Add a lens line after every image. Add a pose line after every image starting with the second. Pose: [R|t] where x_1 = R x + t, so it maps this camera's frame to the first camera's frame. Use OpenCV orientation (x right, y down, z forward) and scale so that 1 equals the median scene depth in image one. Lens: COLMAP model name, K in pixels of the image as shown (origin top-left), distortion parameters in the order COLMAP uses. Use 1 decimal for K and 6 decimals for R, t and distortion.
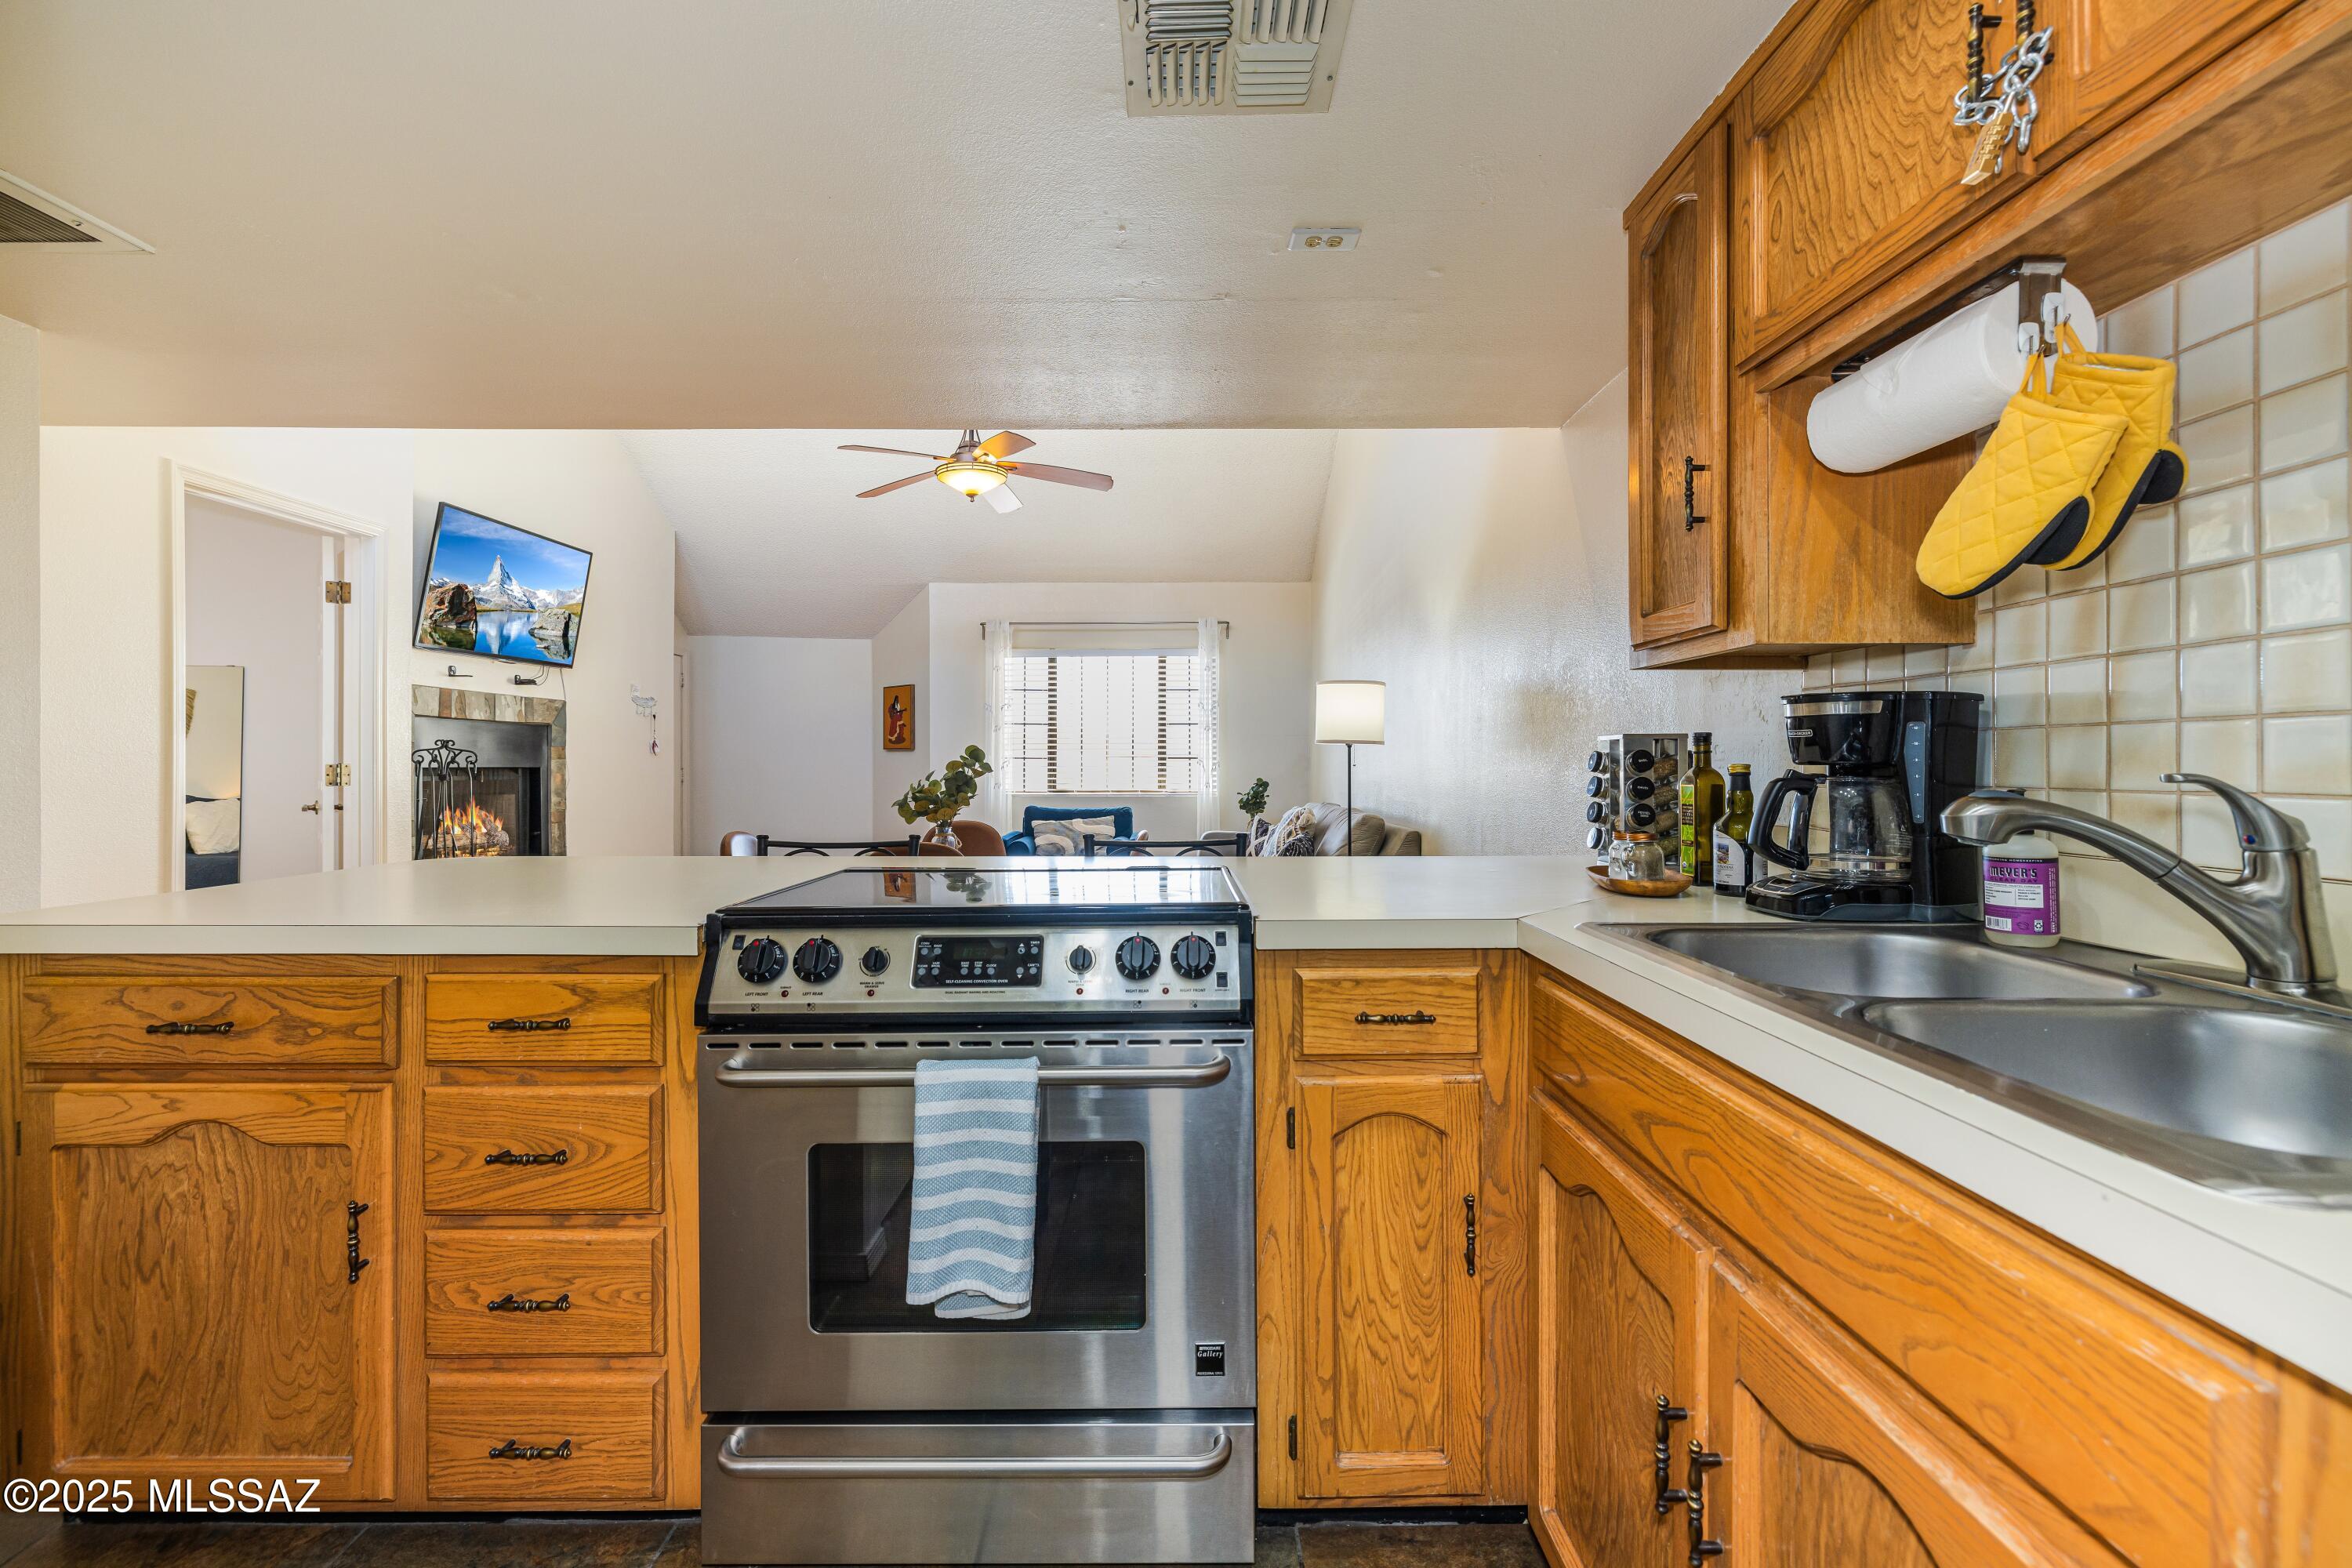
lens RADIAL K [[1008.0, 0, 1170.9], [0, 1008.0, 767.6], [0, 0, 1]] dist [0.002662, 0.000335]
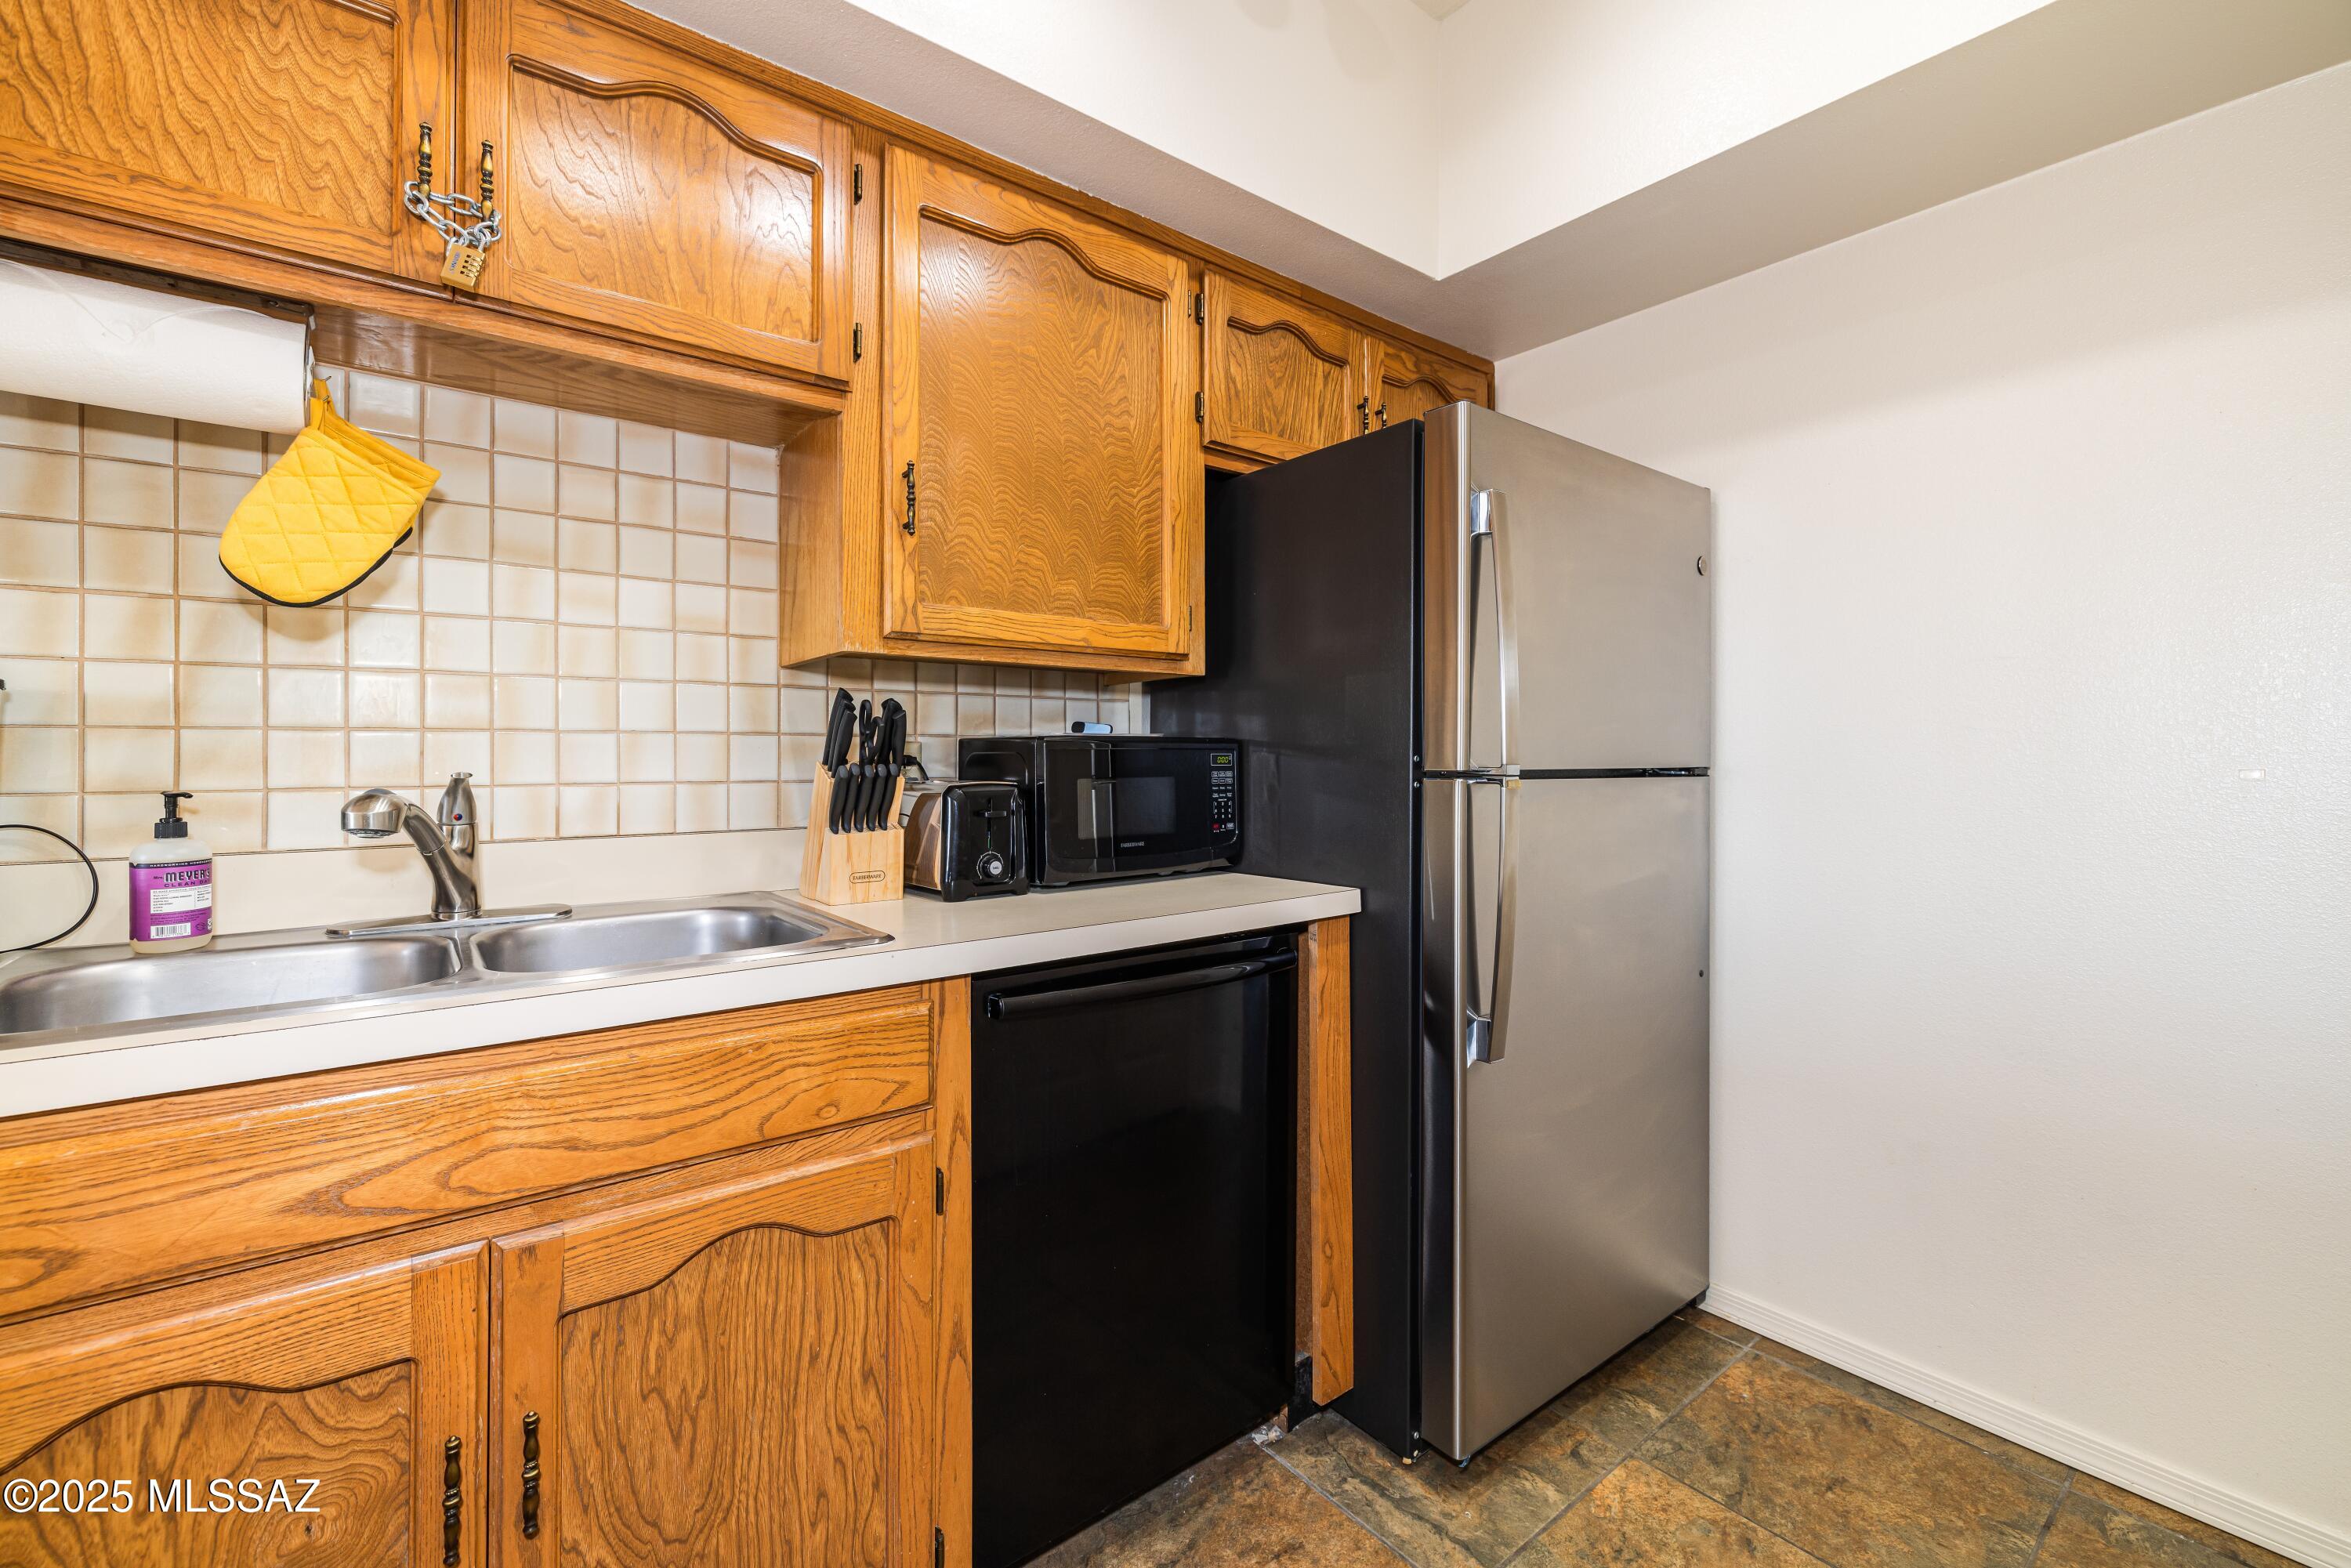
lens RADIAL K [[1007.5, 0, 1171.6], [0, 1007.5, 753.5], [0, 0, 1]] dist [0.002662, 0.000335]
pose [[-0.620260, 0.011462, 0.784312, -0.579556], [0.009146, 0.999931, -0.007381, 0.000356], [-0.784343, 0.002595, -0.620322, 0.916086]]
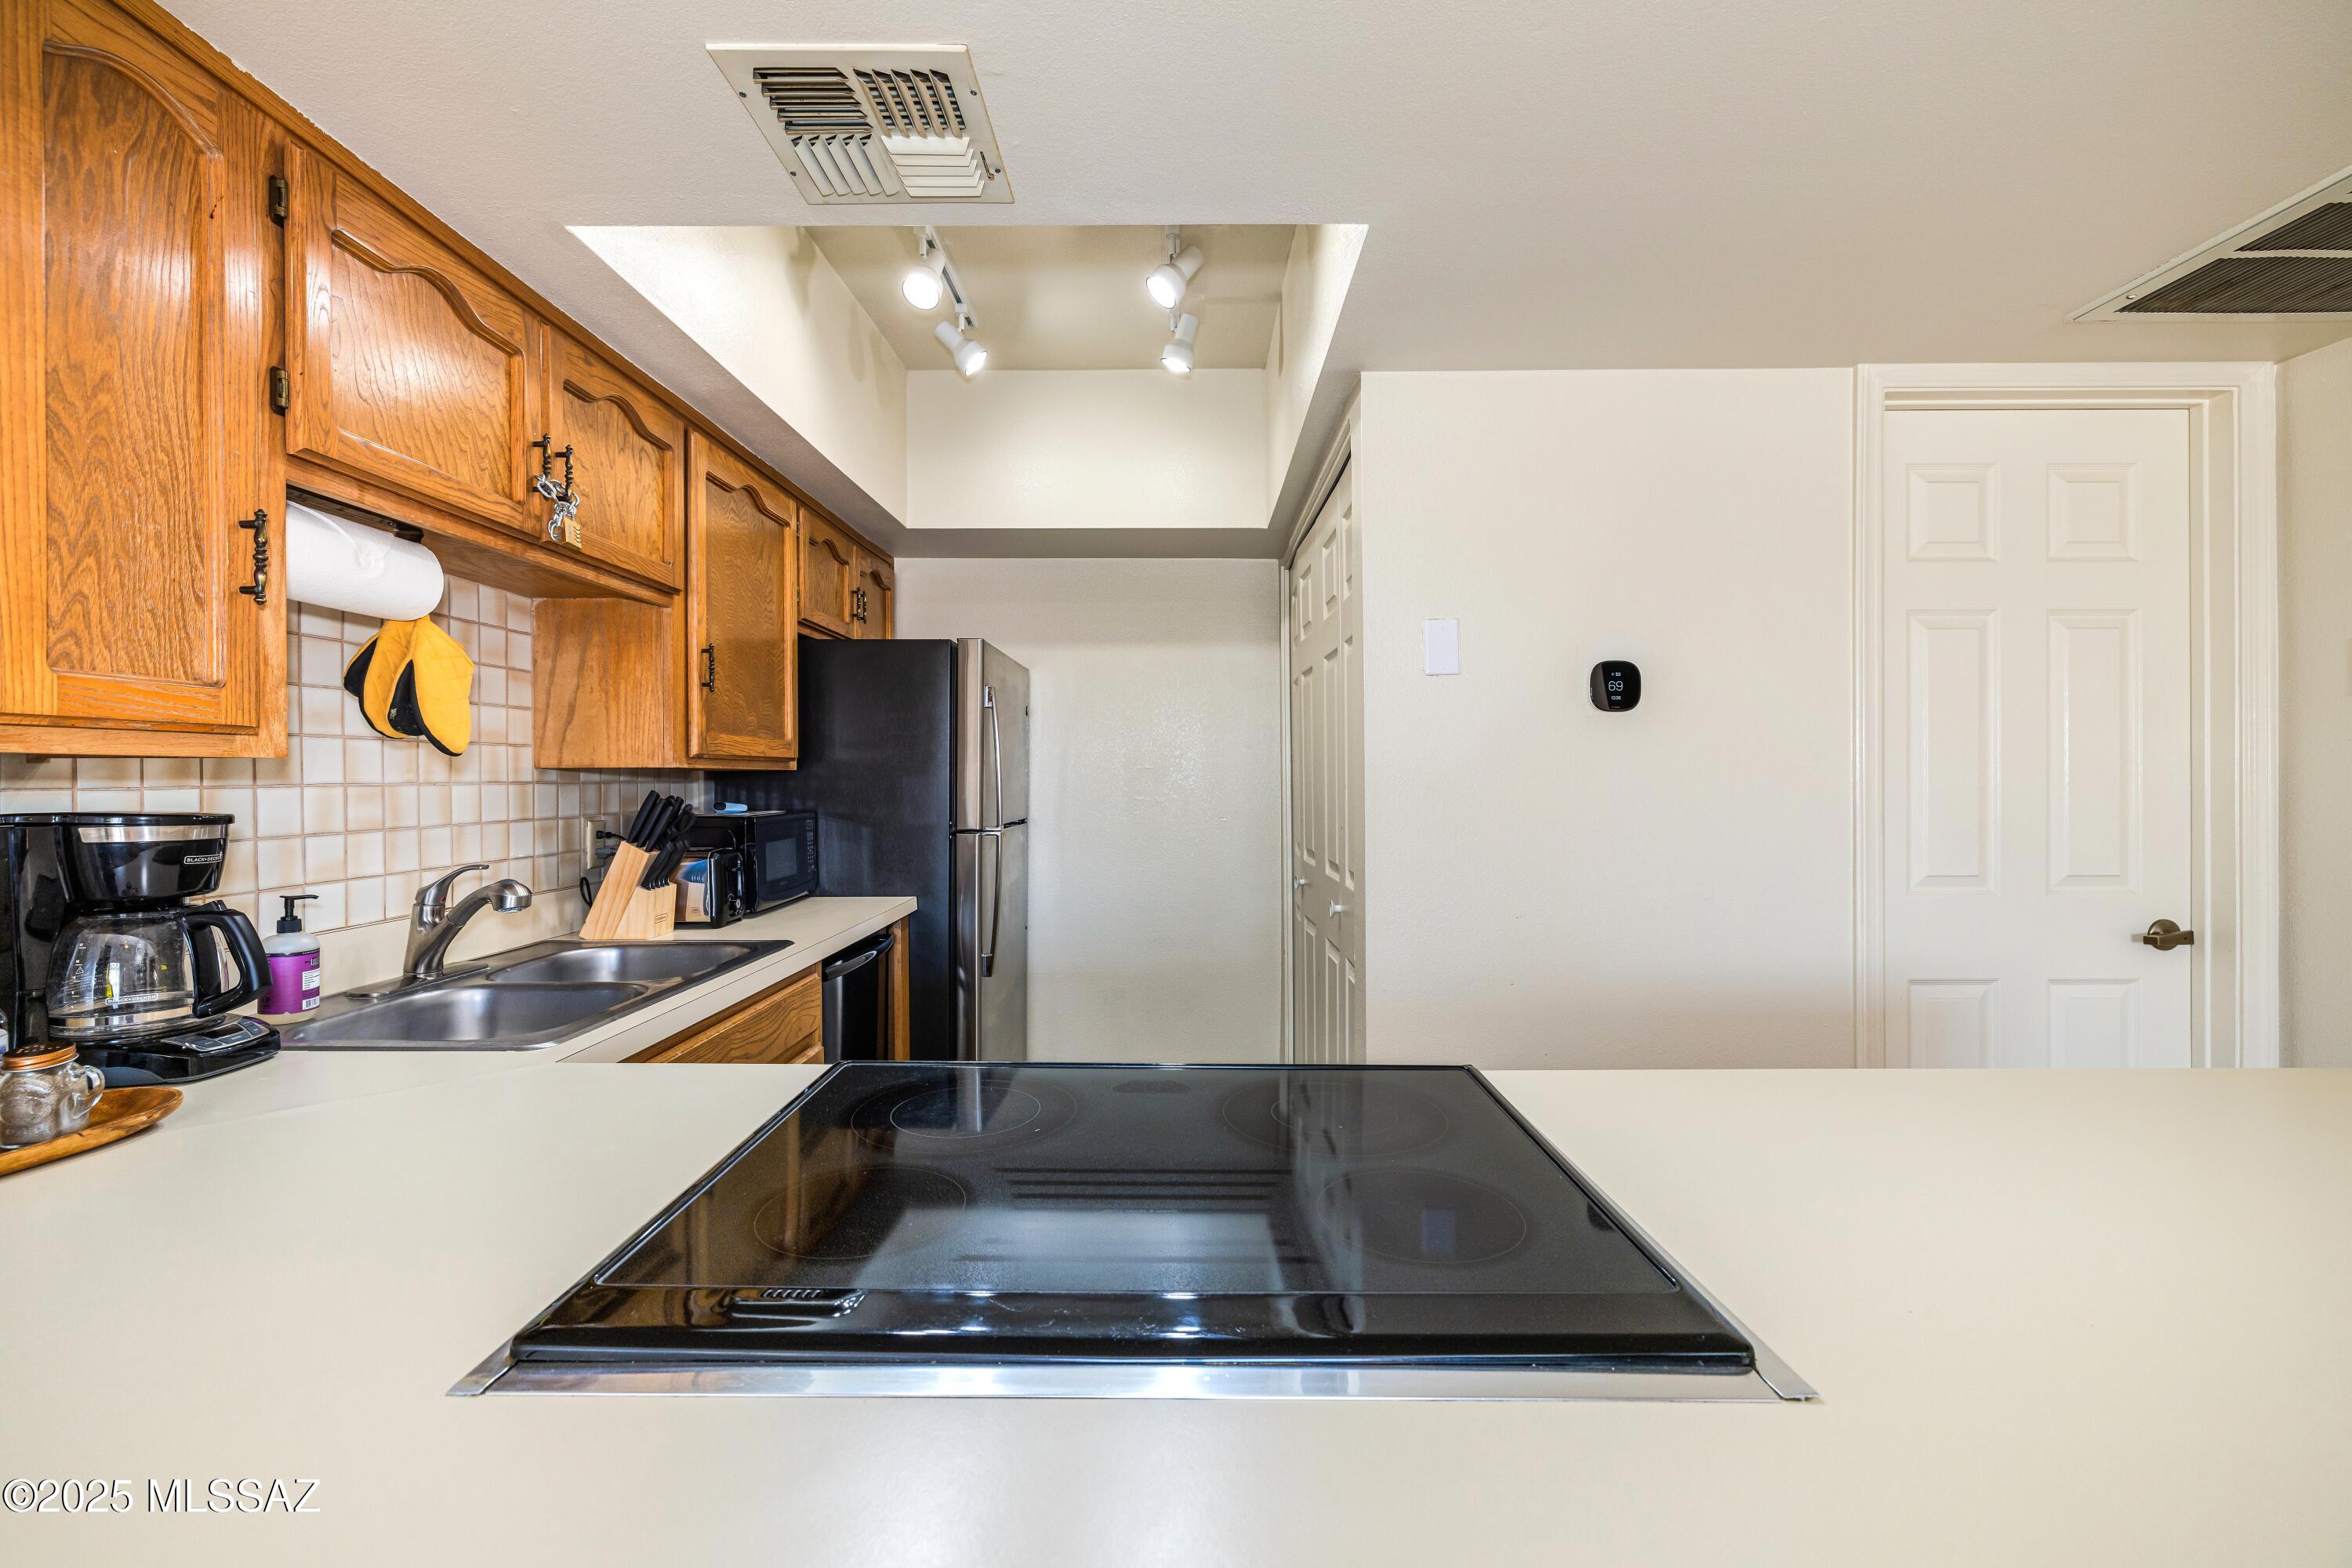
lens RADIAL K [[1008.0, 0, 1173.5], [0, 1008.0, 784.0], [0, 0, 1]] dist [0.002662, 0.000335]
pose [[-0.999914, 0.005567, 0.011891, -0.282772], [0.005712, 0.999909, 0.012215, -0.134750], [-0.011822, 0.012282, -0.999855, 2.408485]]
